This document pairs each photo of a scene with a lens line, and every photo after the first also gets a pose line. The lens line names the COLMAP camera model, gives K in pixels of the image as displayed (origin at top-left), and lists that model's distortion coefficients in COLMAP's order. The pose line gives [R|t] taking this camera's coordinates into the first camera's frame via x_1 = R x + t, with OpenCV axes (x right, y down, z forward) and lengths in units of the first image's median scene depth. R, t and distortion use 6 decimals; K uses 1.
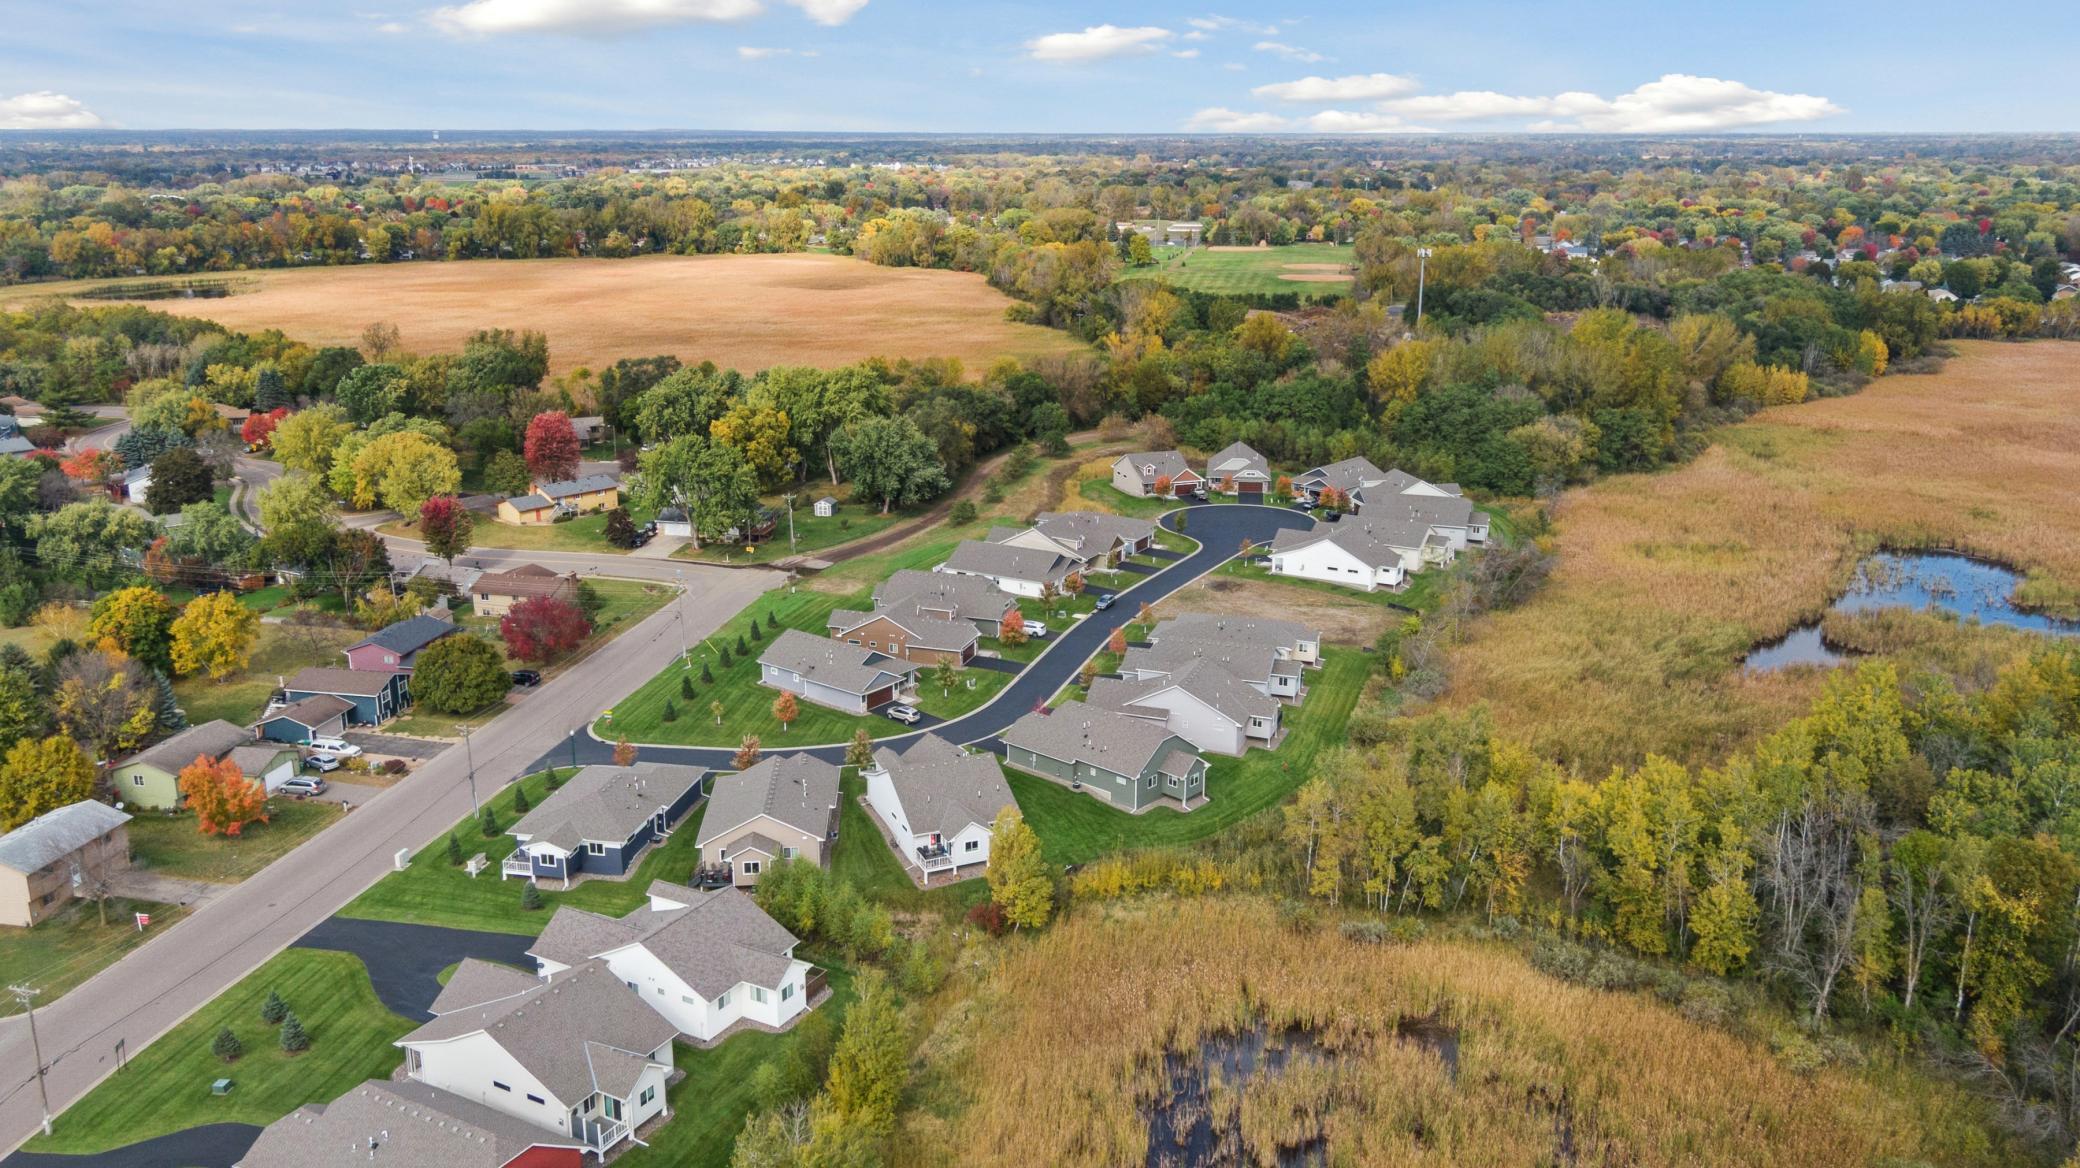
lens RADIAL K [[1640.8, 0, 1040.9], [0, 1640.8, 556.0], [0, 0, 1]] dist [0.048961, -0.090652]
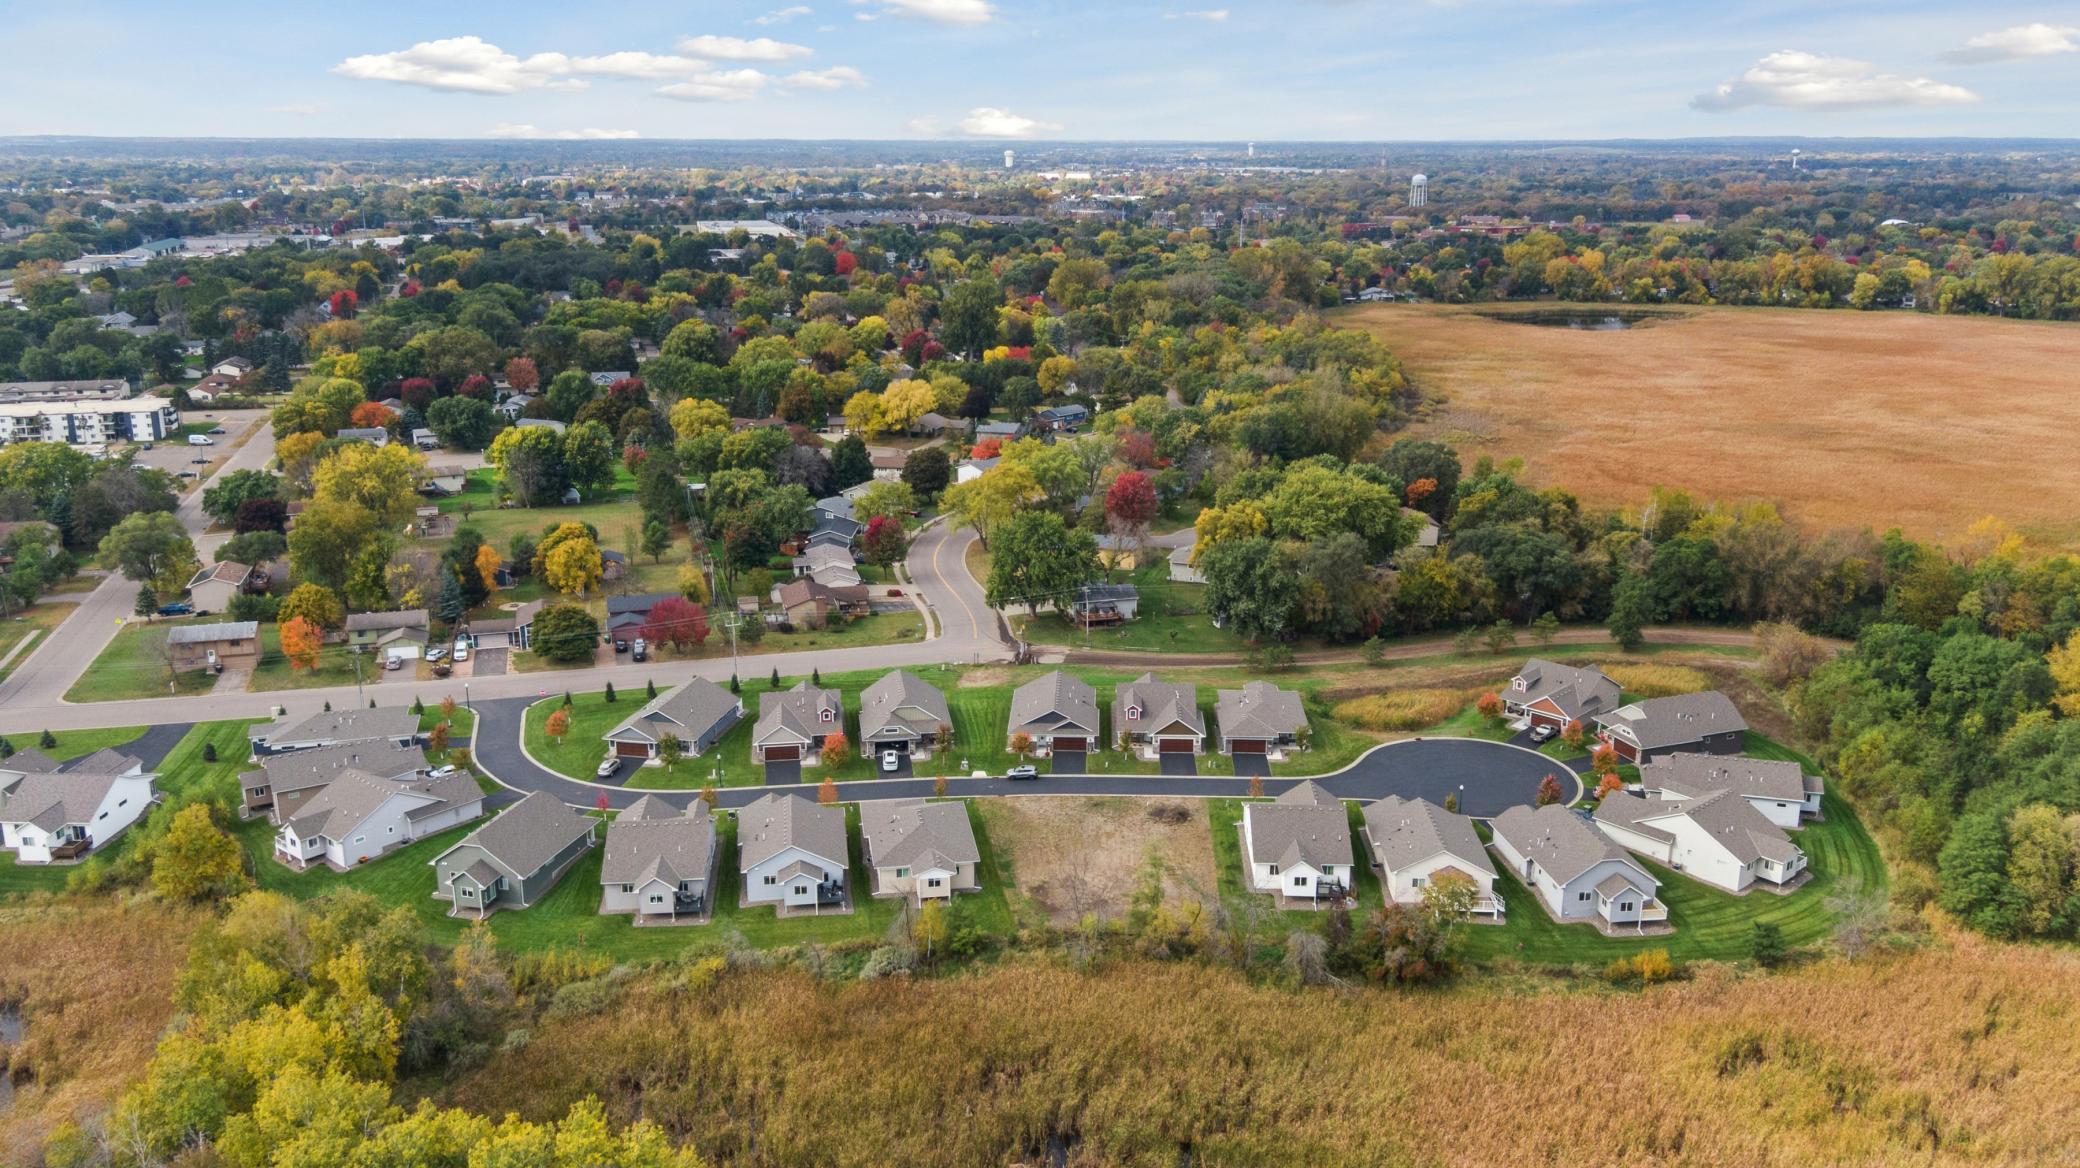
lens RADIAL K [[1640.8, 0, 1040.9], [0, 1640.8, 556.0], [0, 0, 1]] dist [0.048961, -0.090652]
pose [[0.453229, 0.223256, -0.862983, 0.752175], [-0.219991, 0.966196, 0.134421, -0.204267], [0.863821, 0.128925, 0.487023, 0.470282]]
